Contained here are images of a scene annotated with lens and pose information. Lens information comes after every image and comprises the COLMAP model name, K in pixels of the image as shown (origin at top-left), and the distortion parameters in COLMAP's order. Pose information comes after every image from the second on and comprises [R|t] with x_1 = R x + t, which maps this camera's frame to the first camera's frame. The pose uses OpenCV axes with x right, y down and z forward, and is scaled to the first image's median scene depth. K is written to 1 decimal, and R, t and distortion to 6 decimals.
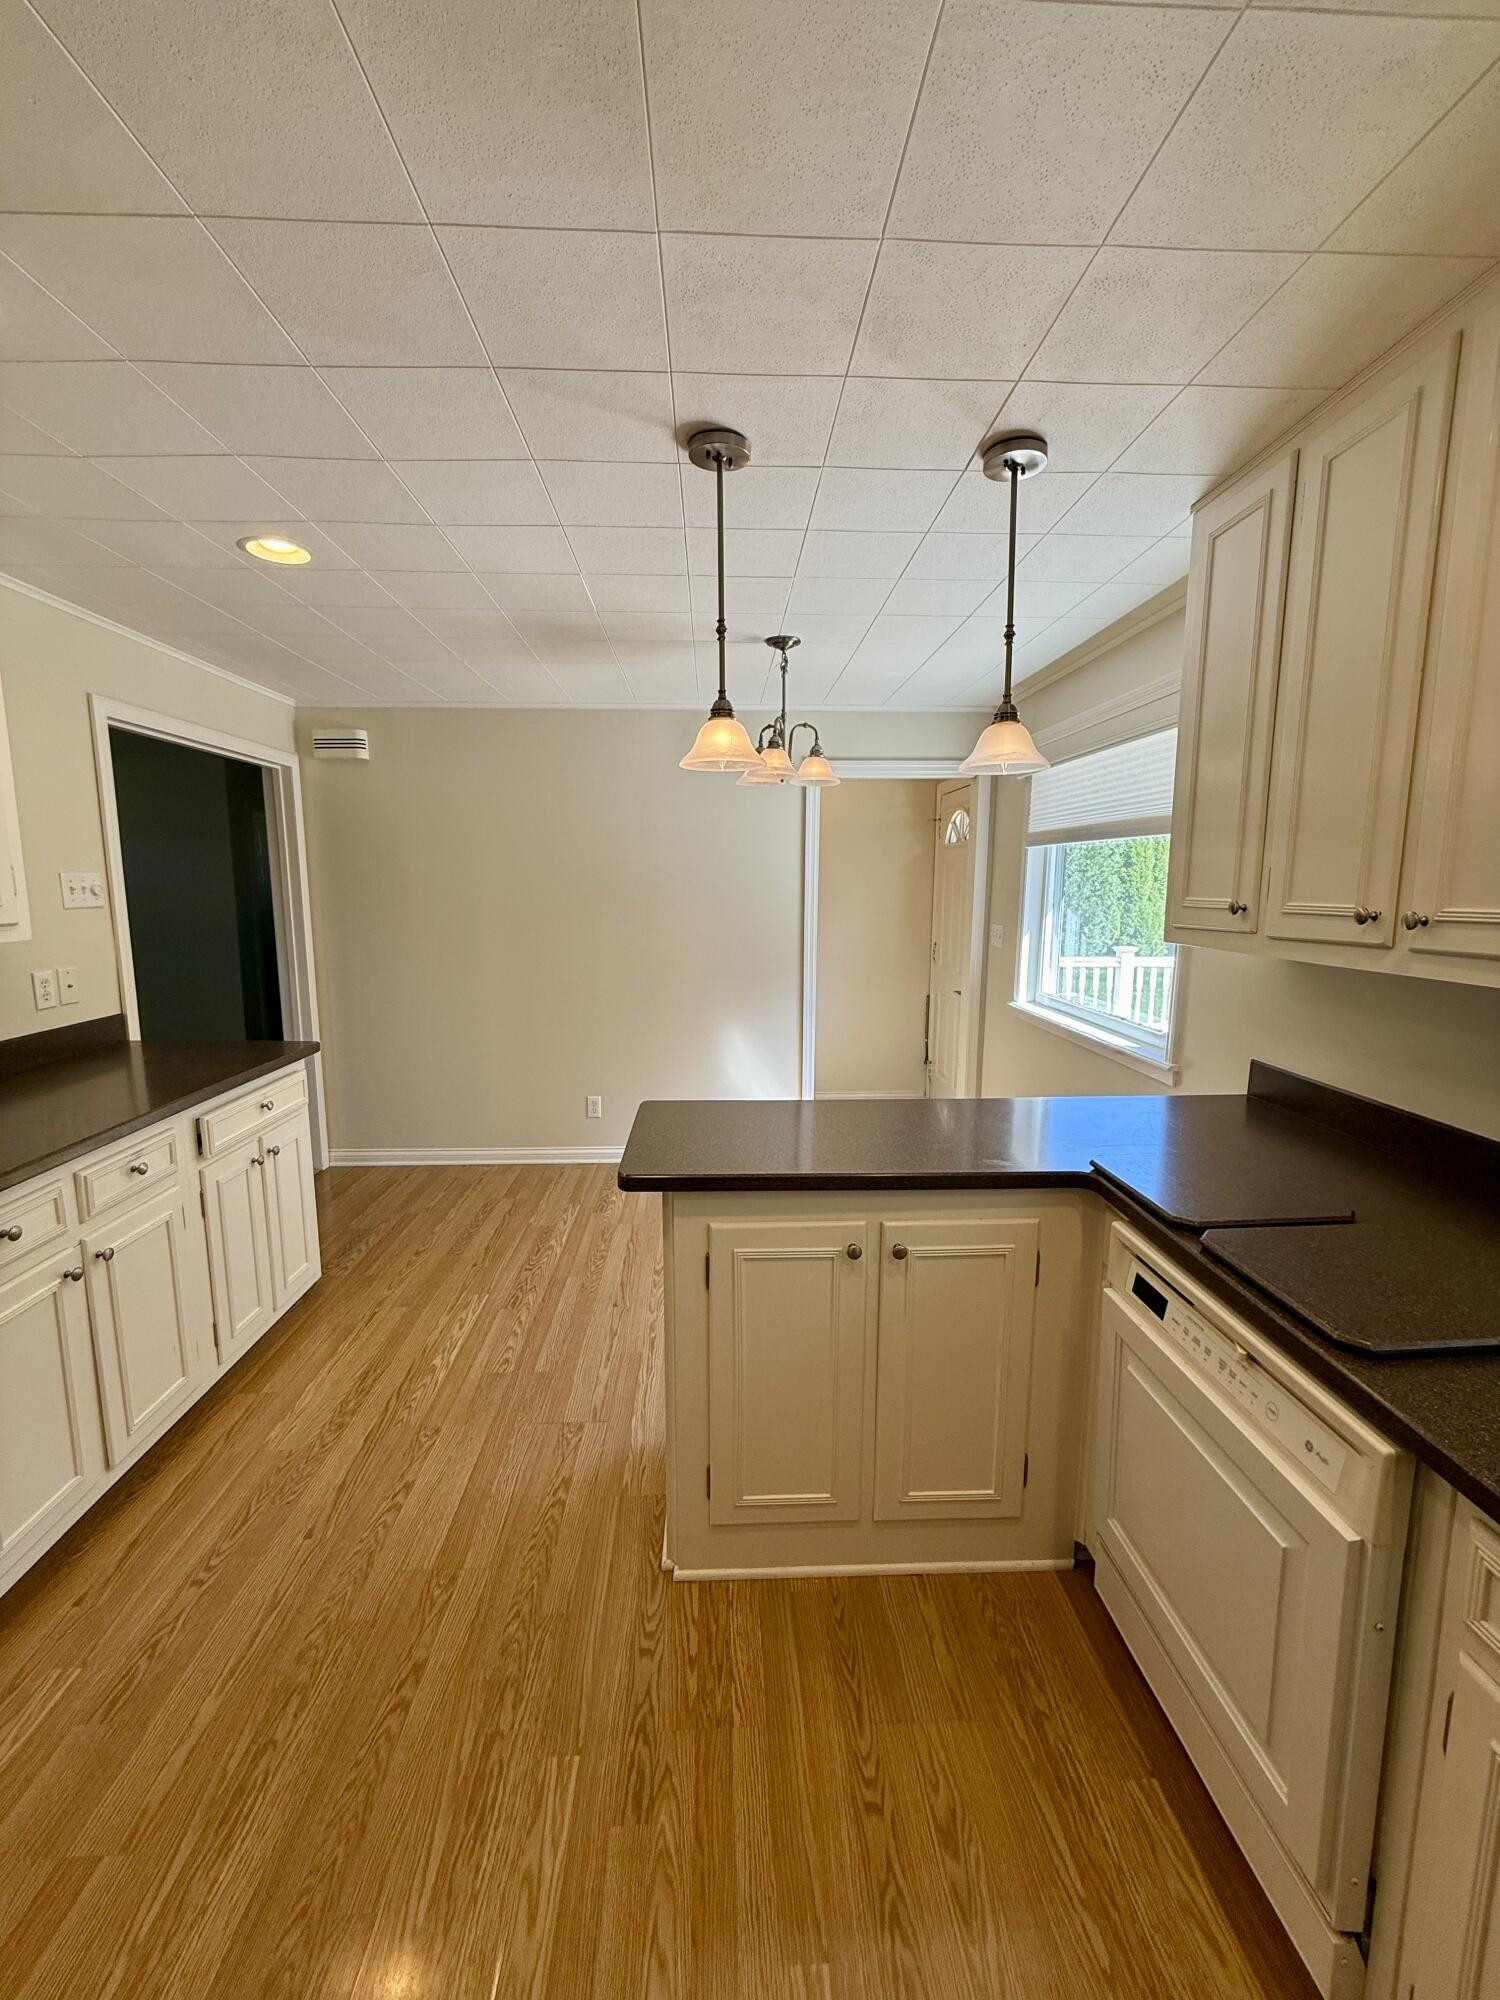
lens RADIAL K [[796.1, 0, 751.5], [0, 796.1, 997.0], [0, 0, 1]] dist [-0.001330, 0.000106]
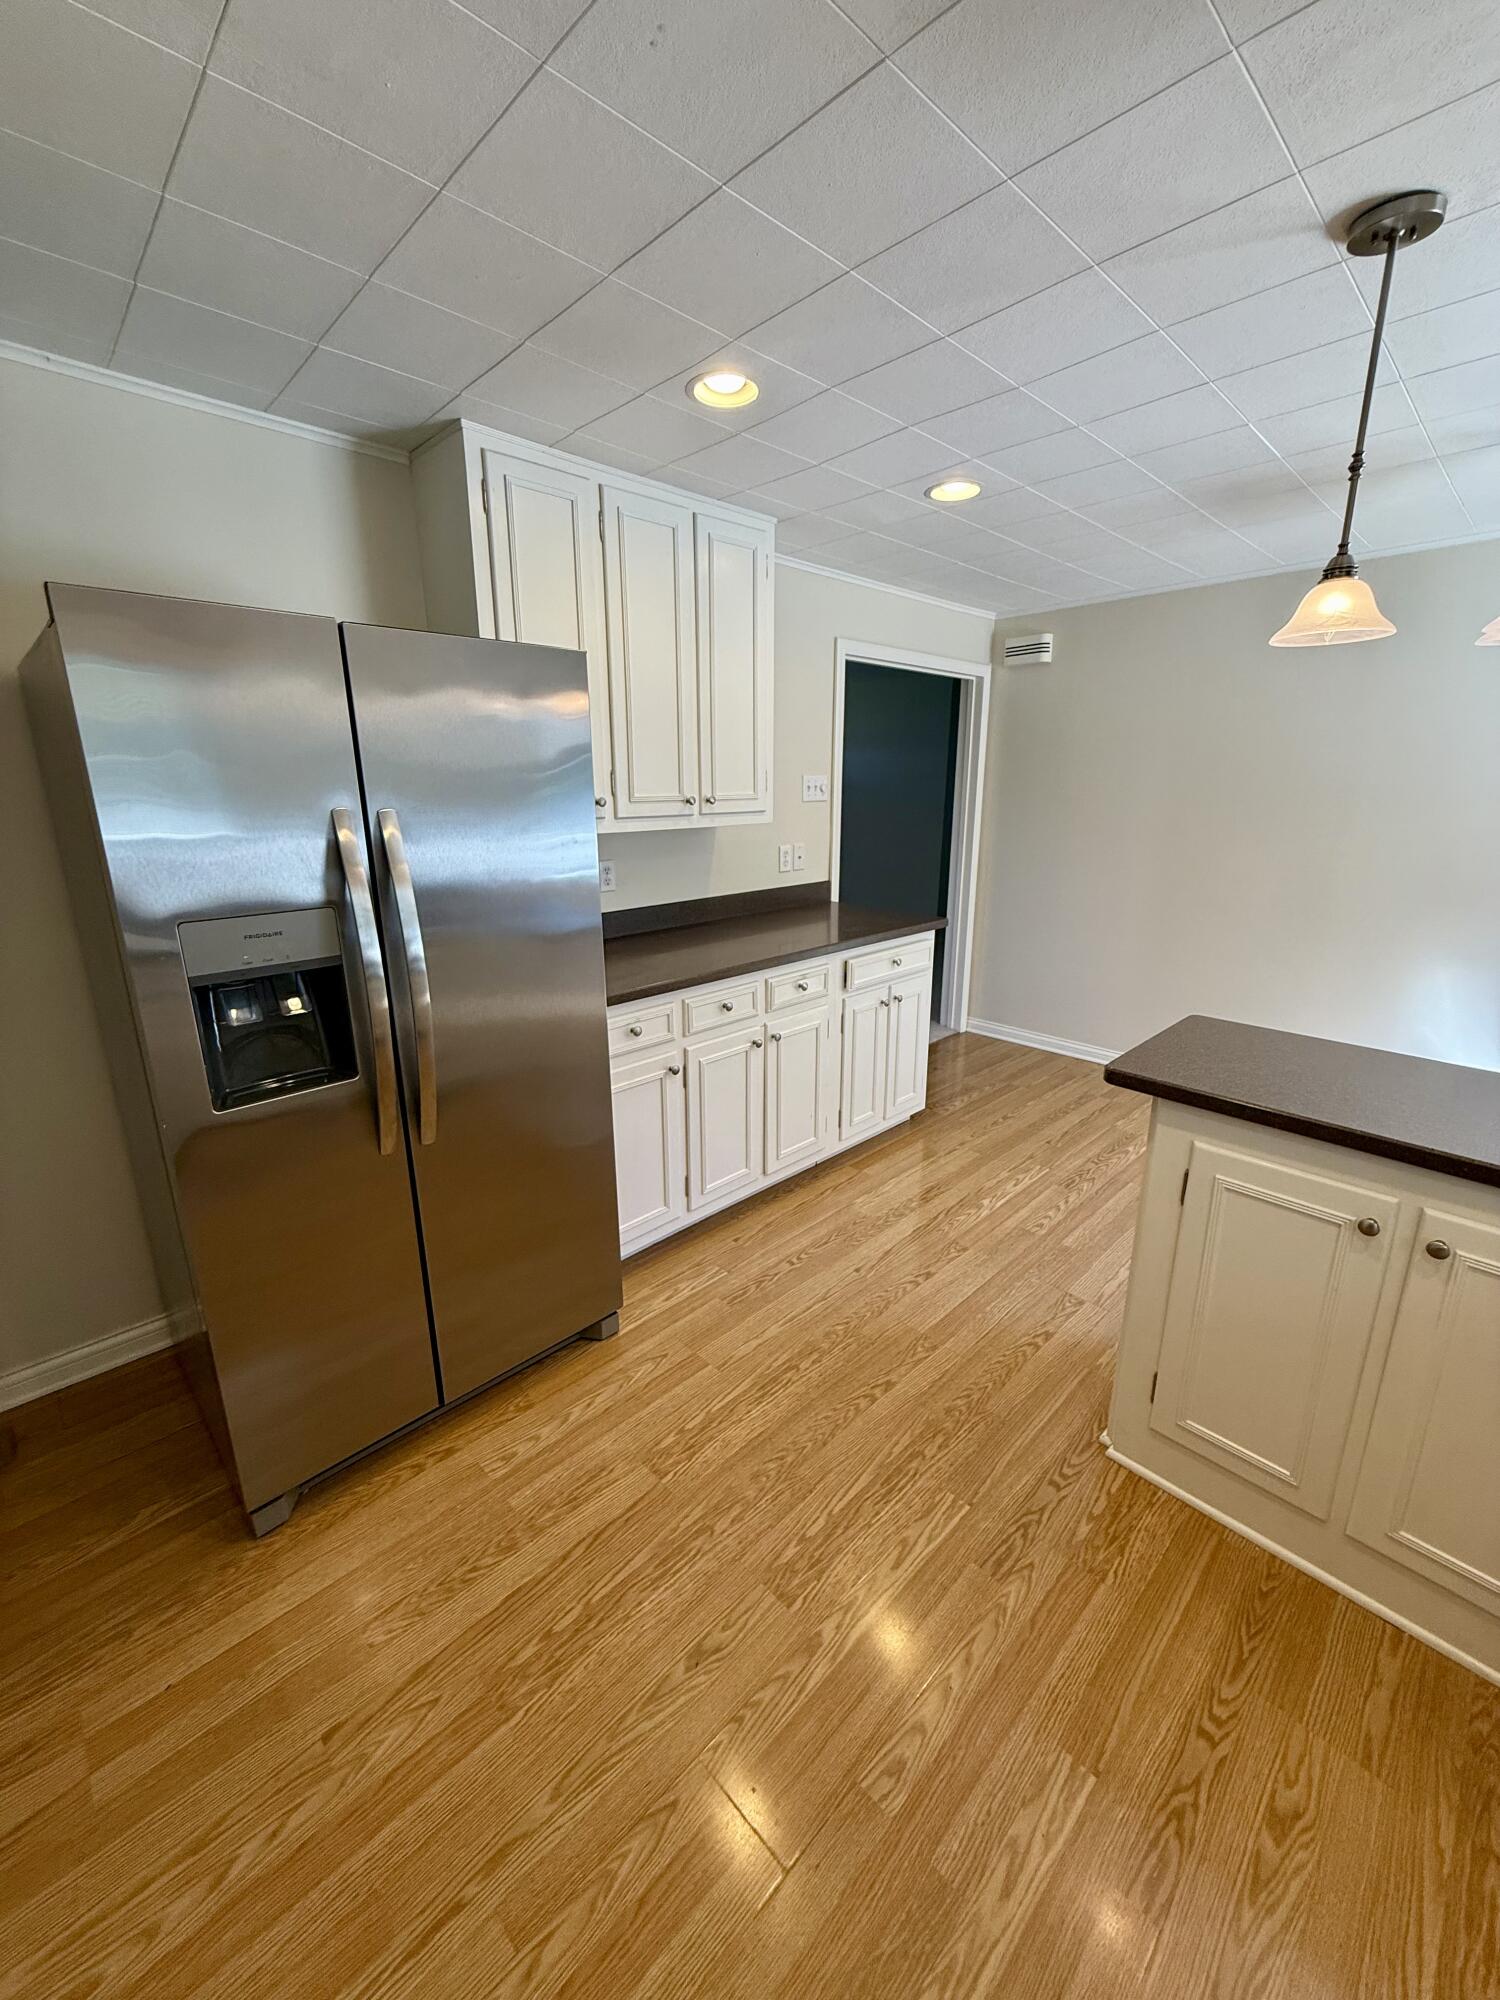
lens RADIAL K [[799.3, 0, 750.0], [0, 799.3, 1000.0], [0, 0, 1]] dist [-0.001358, 0.000899]
pose [[0.660157, 0.192522, -0.726036, 0.200326], [-0.101339, 0.980586, 0.167877, 0.006033], [0.744260, -0.037250, 0.666850, -0.034072]]
